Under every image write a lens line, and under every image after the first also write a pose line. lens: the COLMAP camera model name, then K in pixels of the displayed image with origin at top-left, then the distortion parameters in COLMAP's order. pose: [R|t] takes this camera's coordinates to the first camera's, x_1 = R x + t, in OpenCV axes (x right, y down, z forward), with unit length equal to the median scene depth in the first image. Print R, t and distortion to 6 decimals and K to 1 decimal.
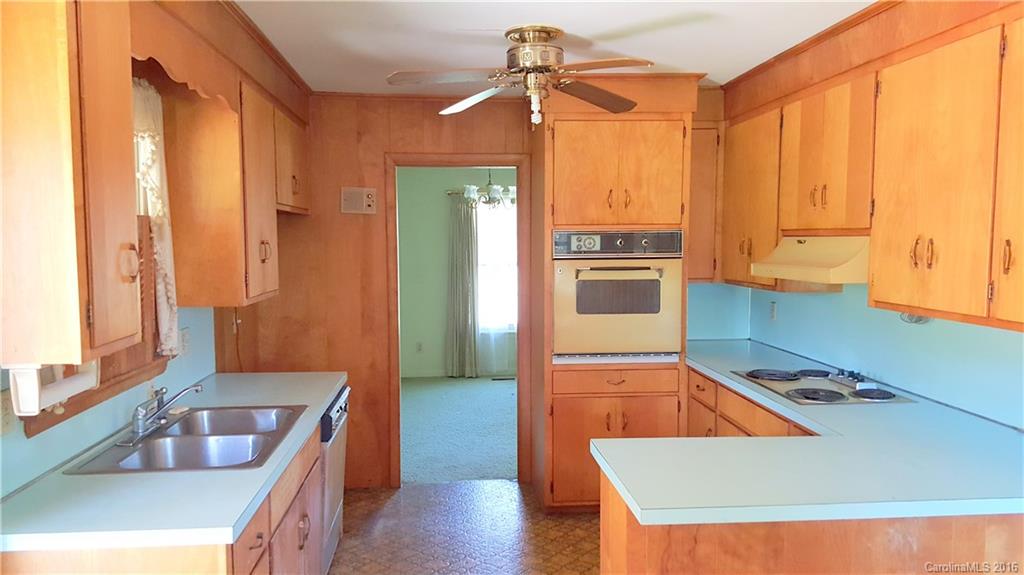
lens RADIAL K [[751.0, 0, 507.5], [0, 751.0, 304.4], [0, 0, 1]] dist [0.165130, -0.279310]
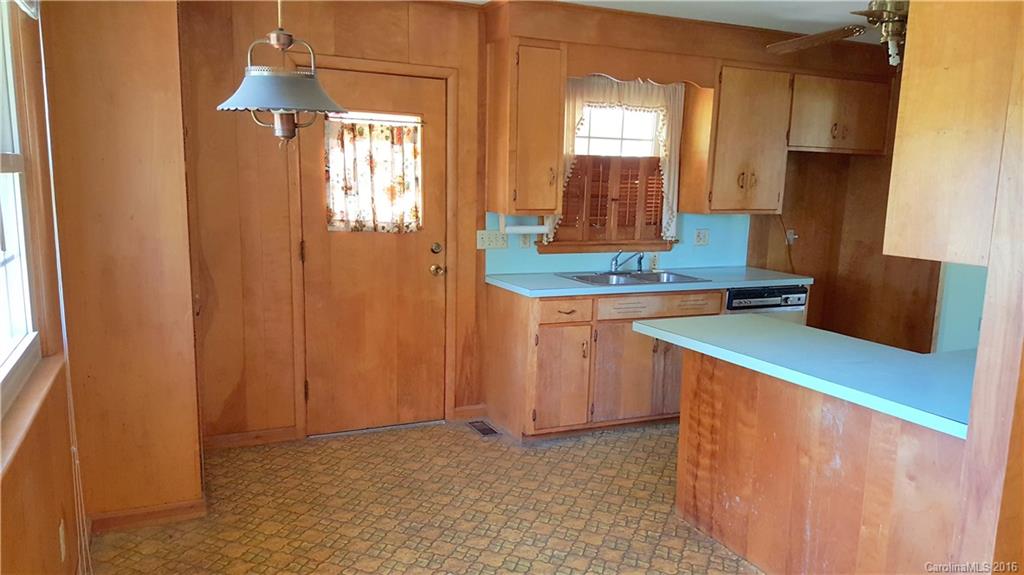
lens RADIAL K [[751.0, 0, 507.5], [0, 751.0, 304.4], [0, 0, 1]] dist [0.165130, -0.279310]
pose [[0.324026, 0.160861, -0.932272, 0.976983], [-0.112580, 0.984992, 0.130828, 0.026810], [0.939326, 0.062563, 0.337273, 0.097845]]
